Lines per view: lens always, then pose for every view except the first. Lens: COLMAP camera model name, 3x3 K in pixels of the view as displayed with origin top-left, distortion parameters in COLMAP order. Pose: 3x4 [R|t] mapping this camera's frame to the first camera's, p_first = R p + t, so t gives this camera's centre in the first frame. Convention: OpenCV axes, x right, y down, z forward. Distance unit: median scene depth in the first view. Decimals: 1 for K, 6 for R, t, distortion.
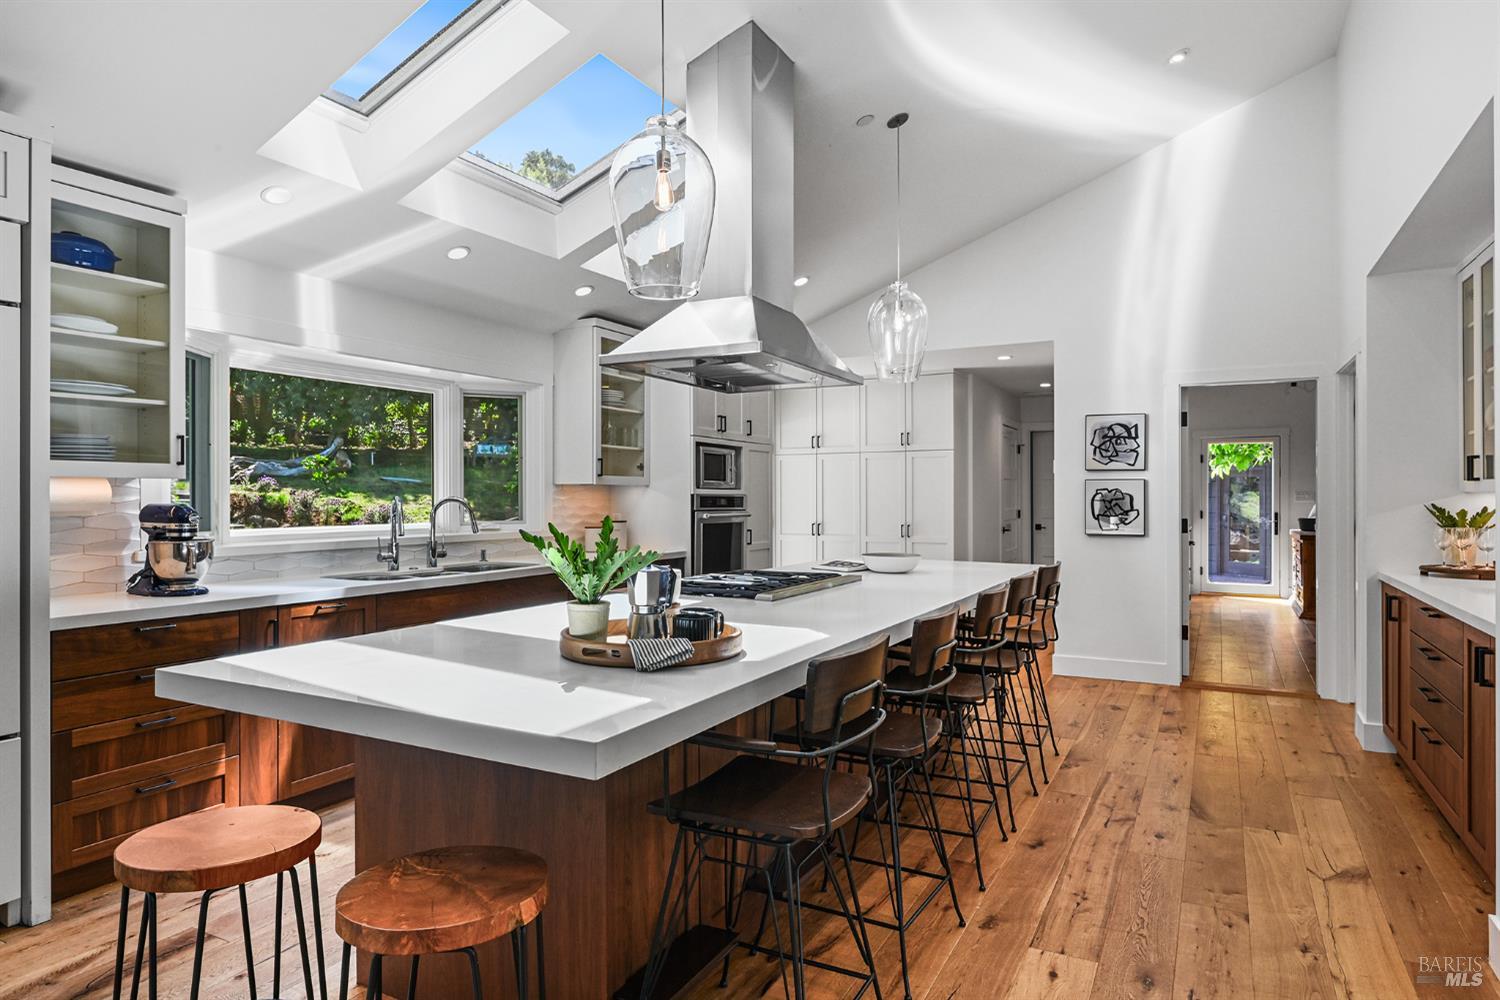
lens RADIAL K [[865.2, 0, 748.6], [0, 865.2, 494.8], [0, 0, 1]] dist [-0.042734, -0.000322]
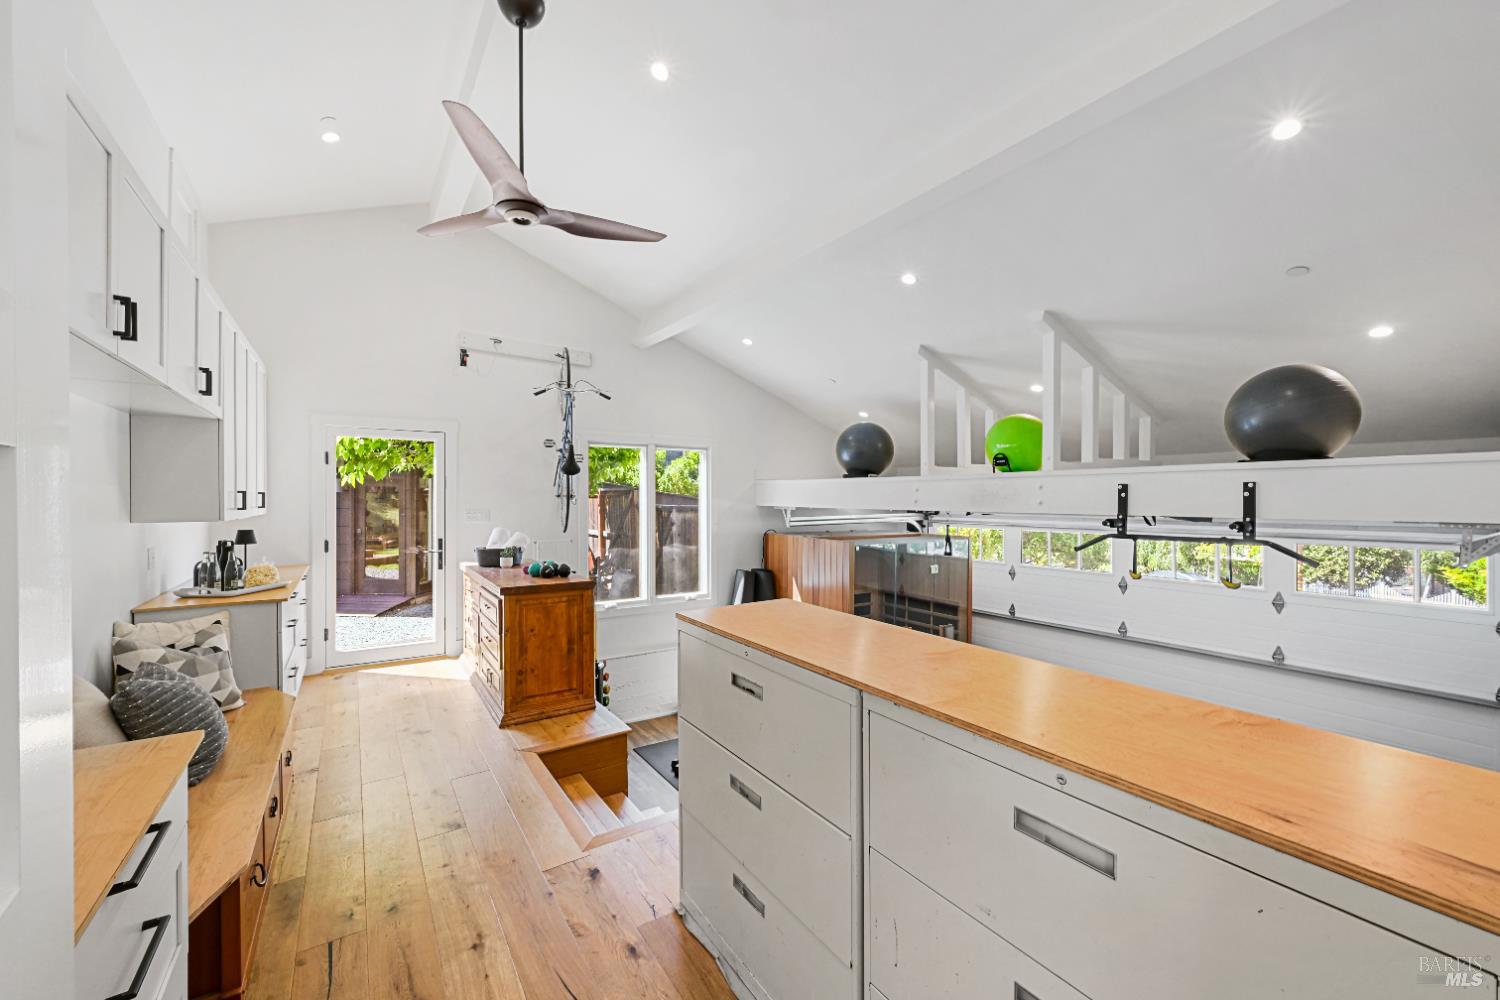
lens RADIAL K [[596.0, 0, 746.5], [0, 596.0, 496.7], [0, 0, 1]] dist [-0.000536, -0.000098]
pose [[0.461785, 0.003402, 0.886985, 0.233679], [-0.001818, 0.999994, -0.002889, -0.010374], [-0.886990, -0.000279, 0.461788, 0.427990]]
